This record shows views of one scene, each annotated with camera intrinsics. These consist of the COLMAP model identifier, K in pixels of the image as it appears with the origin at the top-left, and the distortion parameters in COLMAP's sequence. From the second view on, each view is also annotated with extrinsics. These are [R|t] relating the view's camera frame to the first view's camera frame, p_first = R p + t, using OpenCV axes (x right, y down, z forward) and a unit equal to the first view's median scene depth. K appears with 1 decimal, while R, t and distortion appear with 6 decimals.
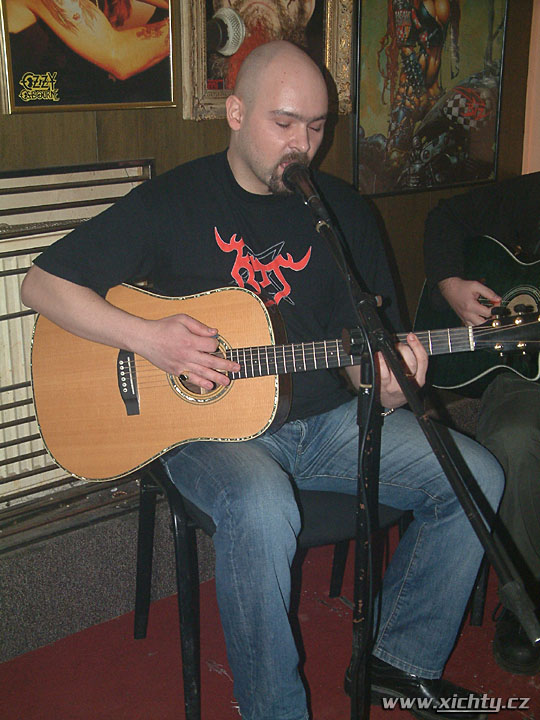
lens RADIAL K [[1054.1, 0, 272.6], [0, 1054.1, 341.6], [0, 0, 1]] dist [0.052214, 0.000000]
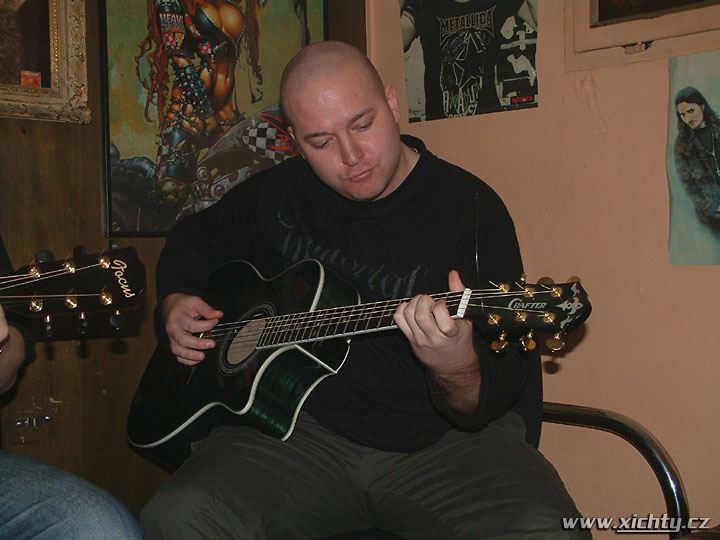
lens RADIAL K [[1157.5, 0, 354.4], [0, 1157.5, 270.2], [0, 0, 1]] dist [0.096685, 0.000000]
pose [[0.999658, -0.015715, -0.020887, 0.318711], [0.009752, 0.965621, -0.259772, 0.132877], [0.024251, 0.259479, 0.965444, 0.204942]]
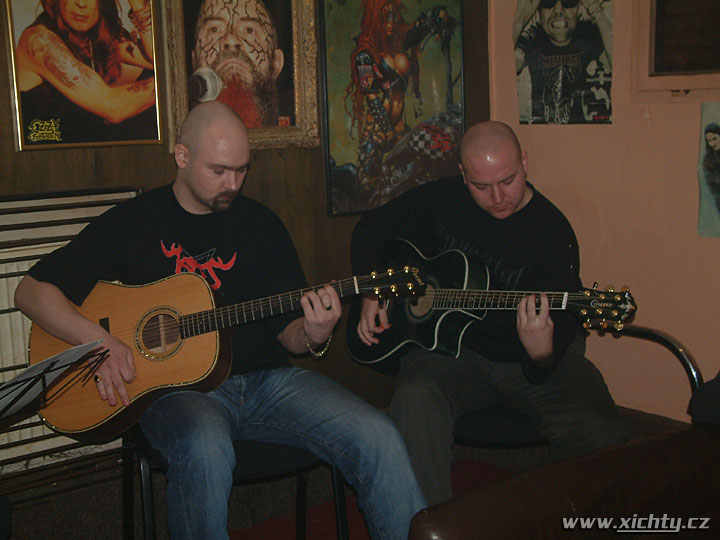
lens RADIAL K [[1054.1, 0, 362.6], [0, 1054.1, 263.1], [0, 0, 1]] dist [0.052214, 0.000000]
pose [[0.997614, -0.024734, -0.064458, 0.219751], [0.016501, 0.991986, -0.125264, 0.080621], [0.067039, 0.123902, 0.990027, -0.215748]]
